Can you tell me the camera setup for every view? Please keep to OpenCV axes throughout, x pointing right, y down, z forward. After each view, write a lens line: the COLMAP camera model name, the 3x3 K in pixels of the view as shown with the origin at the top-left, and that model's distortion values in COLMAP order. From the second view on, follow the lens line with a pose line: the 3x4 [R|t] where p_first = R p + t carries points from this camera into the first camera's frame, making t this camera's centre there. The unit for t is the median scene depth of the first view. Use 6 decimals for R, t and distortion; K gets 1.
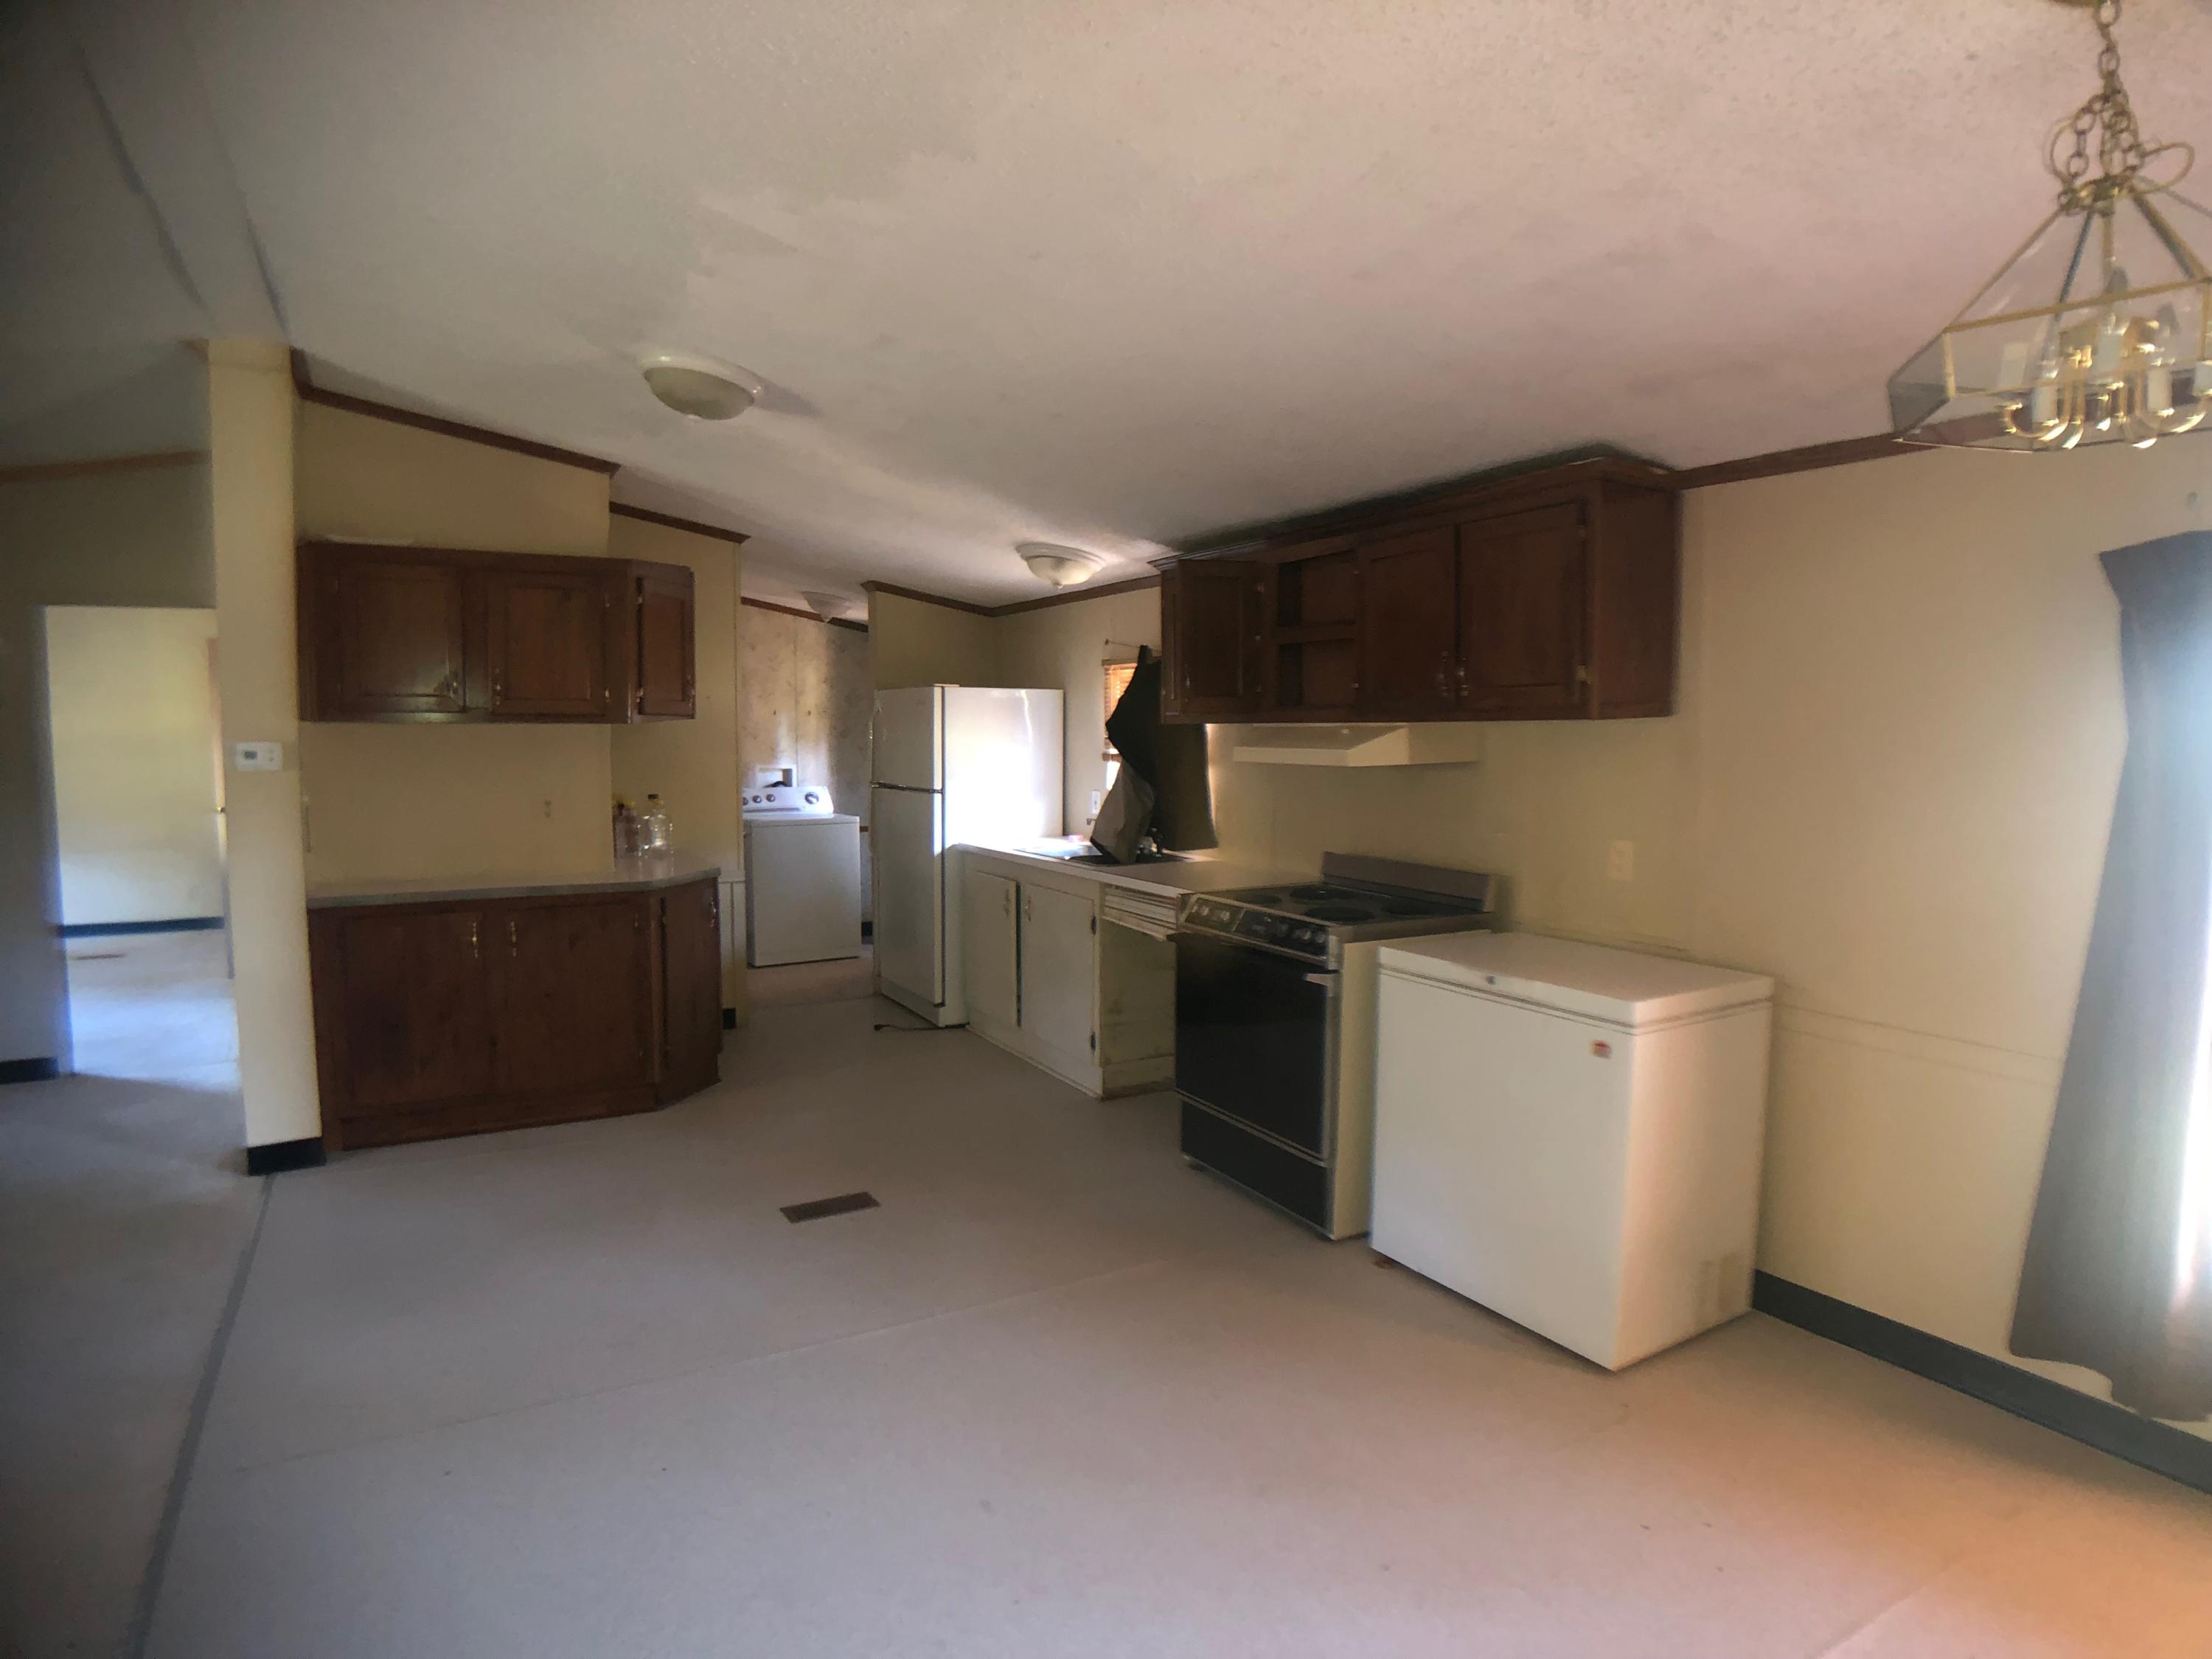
lens RADIAL K [[1208.4, 0, 1087.2], [0, 1208.4, 823.7], [0, 0, 1]] dist [-0.079618, 0.000896]
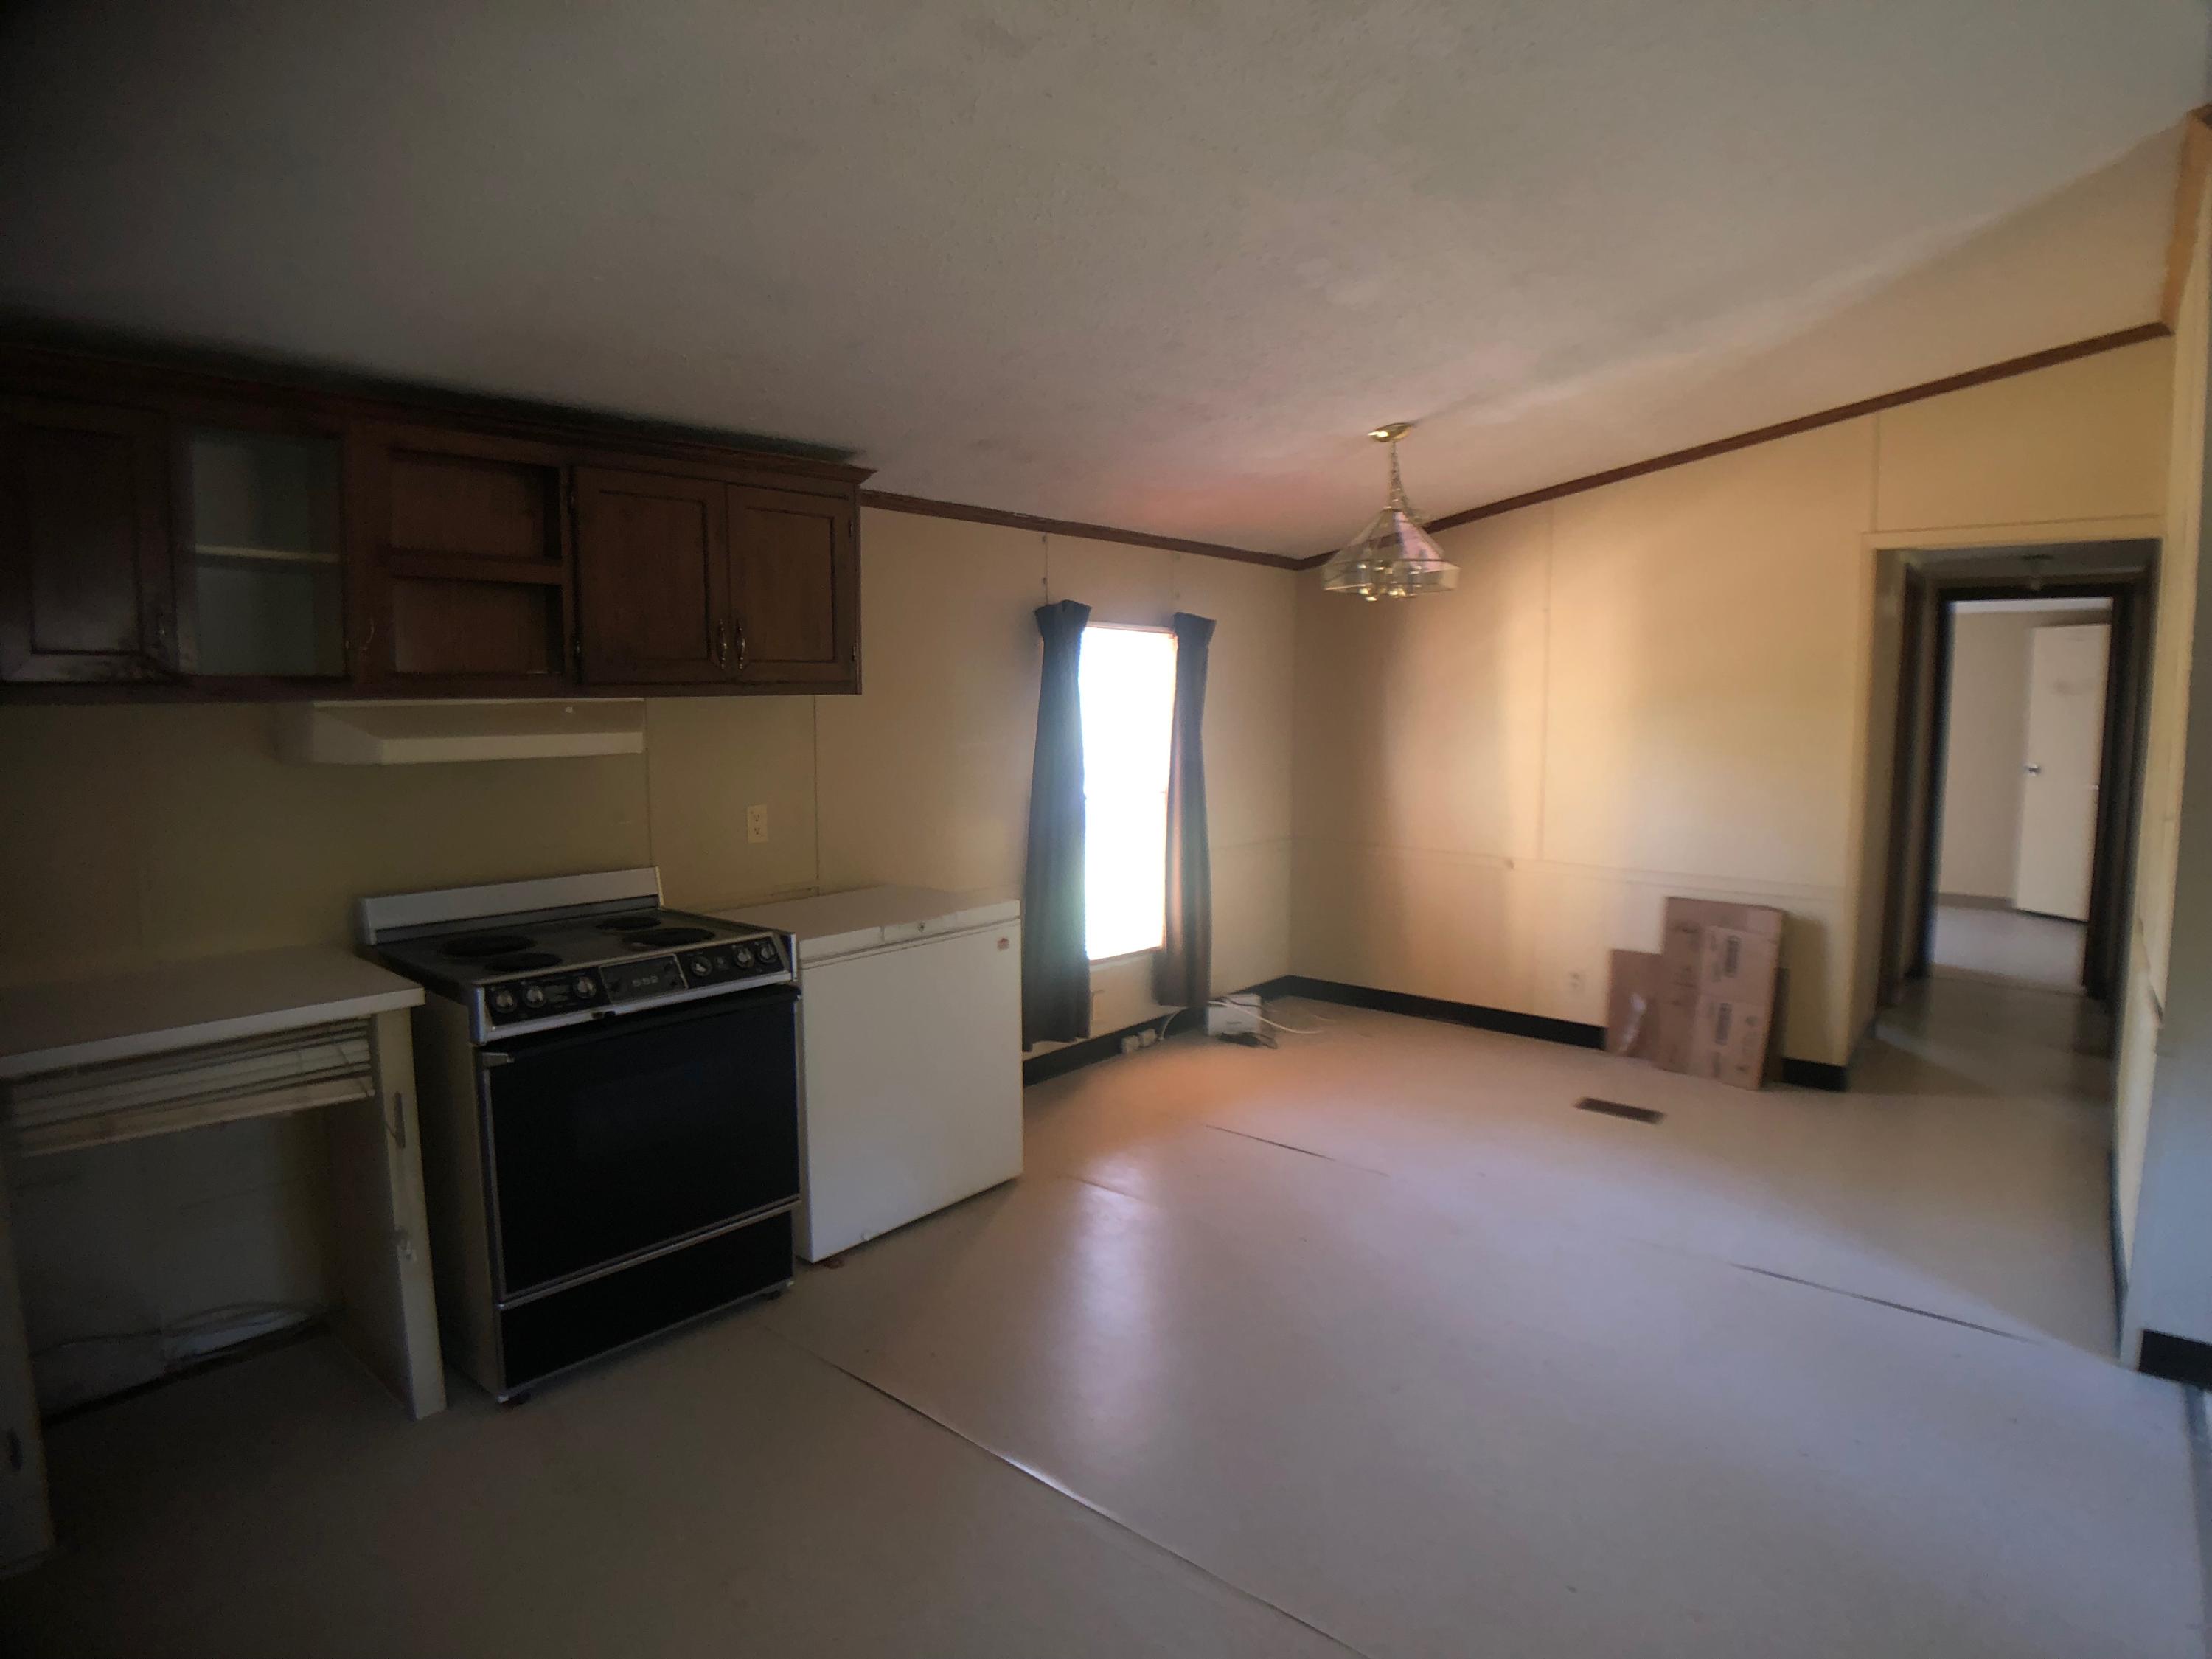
lens RADIAL K [[1208.4, 0, 1087.2], [0, 1208.4, 823.7], [0, 0, 1]] dist [-0.079618, 0.000896]
pose [[-0.327468, -0.100436, 0.939509, -0.692117], [0.078052, 0.988060, 0.132832, -0.092493], [-0.941633, 0.116829, -0.315719, 1.086726]]
